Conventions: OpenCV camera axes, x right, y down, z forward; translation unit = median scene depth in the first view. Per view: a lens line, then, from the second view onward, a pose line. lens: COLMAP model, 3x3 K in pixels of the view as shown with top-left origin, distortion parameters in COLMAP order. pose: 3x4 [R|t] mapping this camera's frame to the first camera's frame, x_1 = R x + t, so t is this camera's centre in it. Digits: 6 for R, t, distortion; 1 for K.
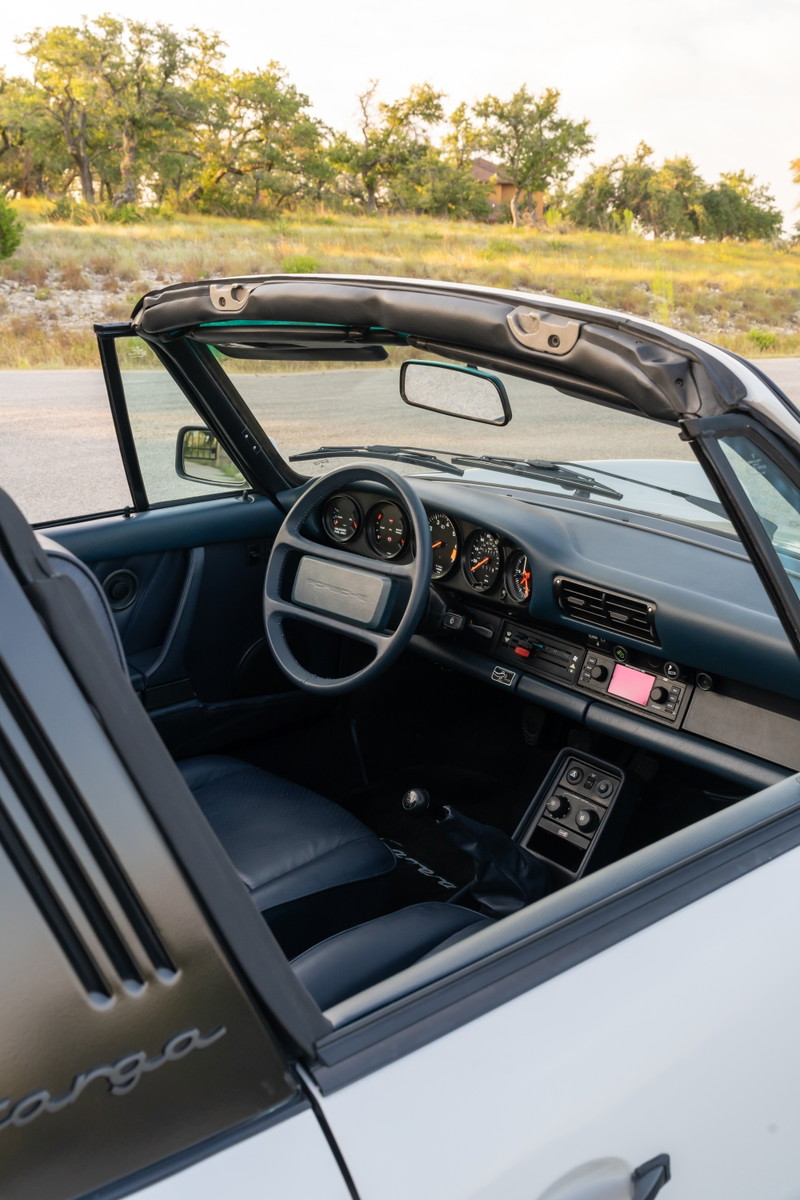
lens RADIAL K [[1215.2, 0, 400.0], [0, 1215.2, 600.0], [0, 0, 1]] dist [0.015624, 0.009606]
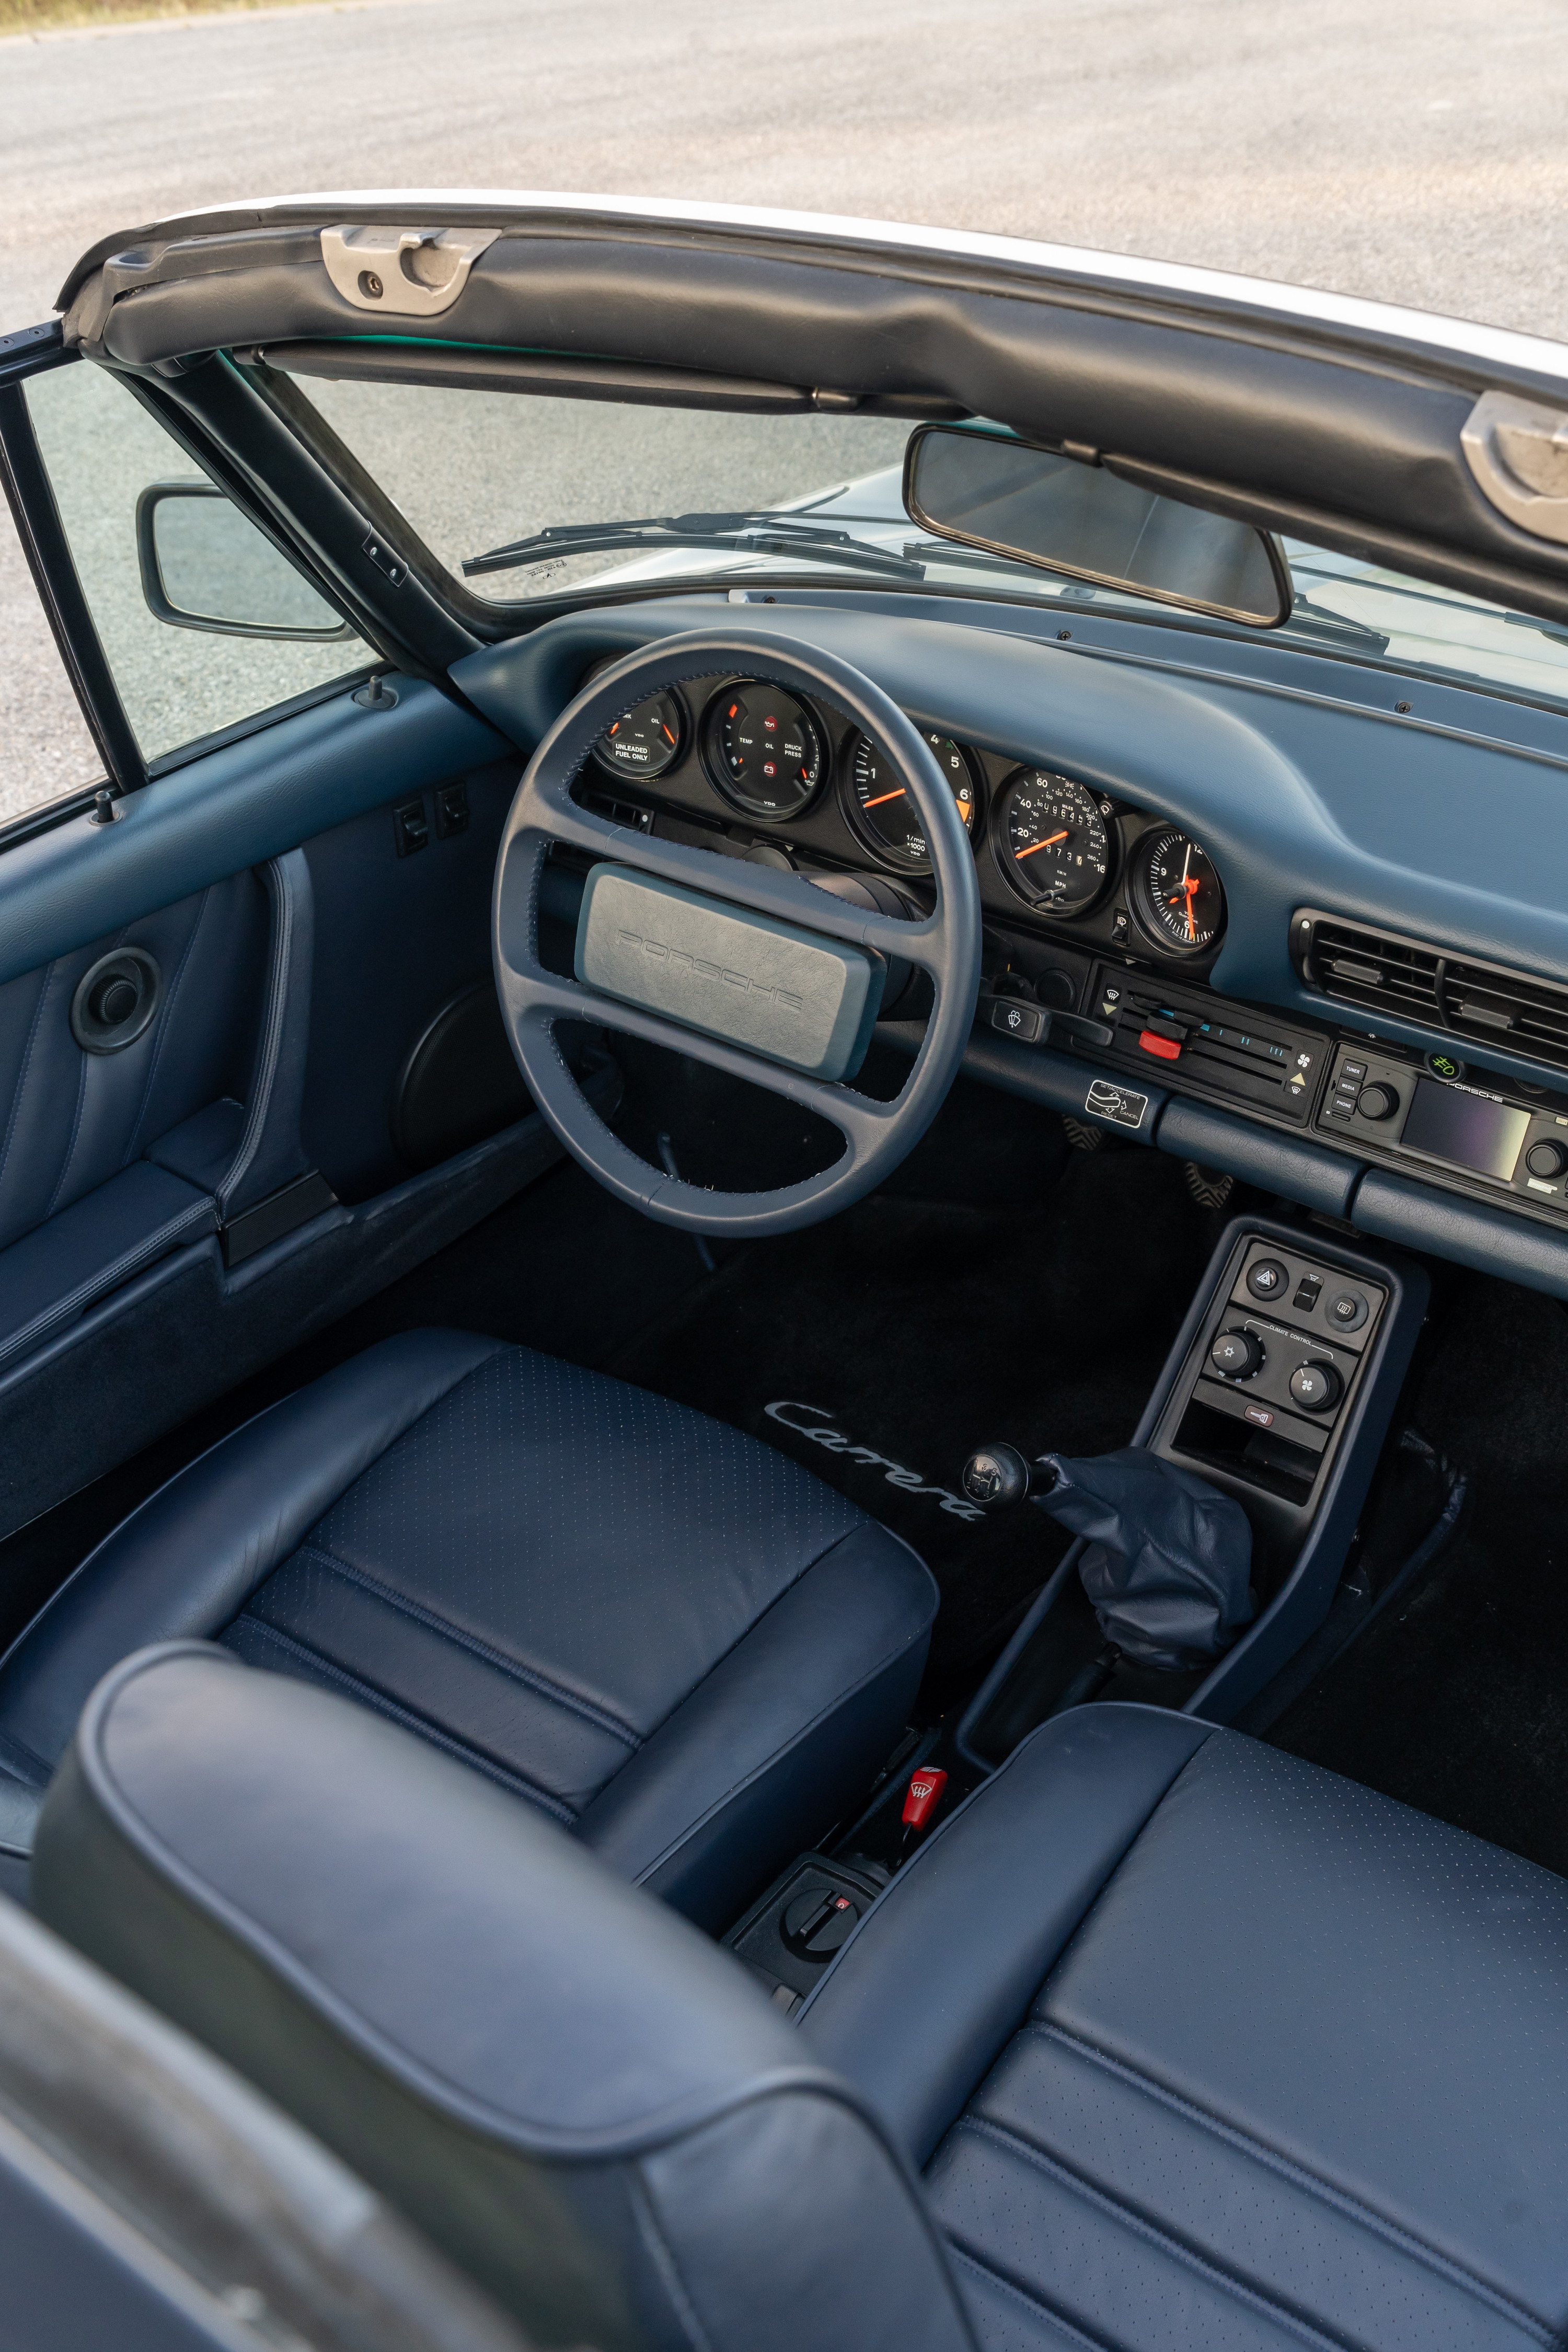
lens RADIAL K [[2381.9, 0, 784.0], [0, 2381.9, 1176.0], [0, 0, 1]] dist [0.015624, 0.009606]
pose [[0.980410, -0.149817, 0.127869, -0.132276], [0.106570, 0.949441, 0.295304, -0.164263], [-0.165645, -0.275892, 0.946808, 0.234997]]
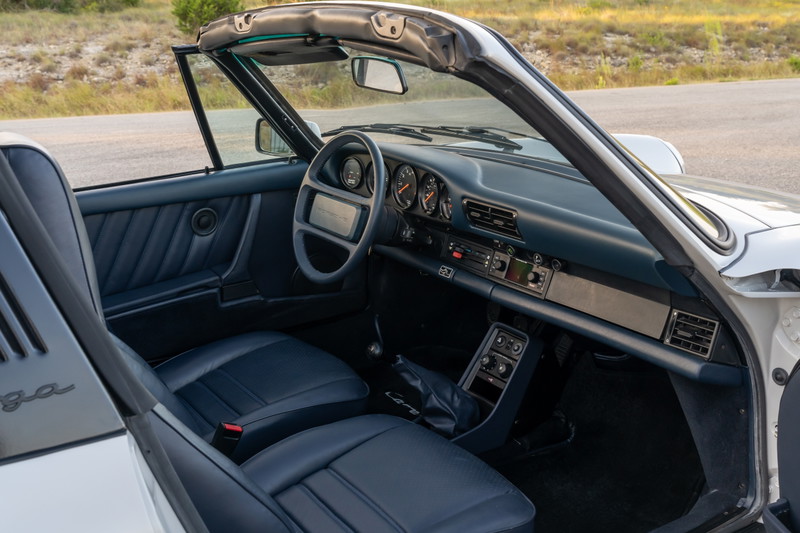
lens RADIAL K [[907.1, 0, 400.0], [0, 907.1, 266.5], [0, 0, 1]] dist [0.001351, 0.012850]
pose [[0.988585, -0.012074, -0.150182, 0.192456], [0.010380, 0.999873, -0.012058, 0.067552], [0.150309, 0.010362, 0.988585, -0.100194]]
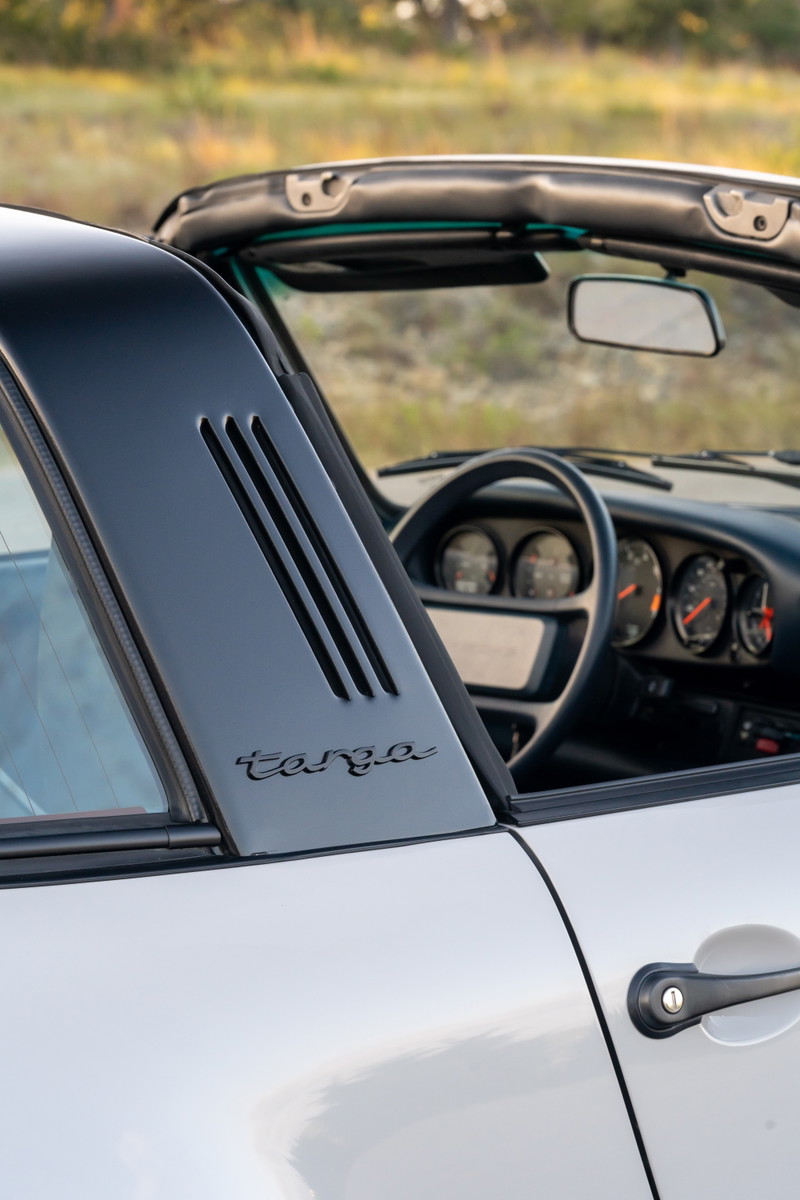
lens RADIAL K [[3927.0, 0, 400.0], [0, 3927.0, 600.0], [0, 0, 1]] dist [0.104723, 1.405018]
pose [[0.999299, -0.010738, -0.035875, -0.013978], [0.004597, 0.985937, -0.167053, 0.295678], [0.037164, 0.166771, 0.985295, -0.973676]]
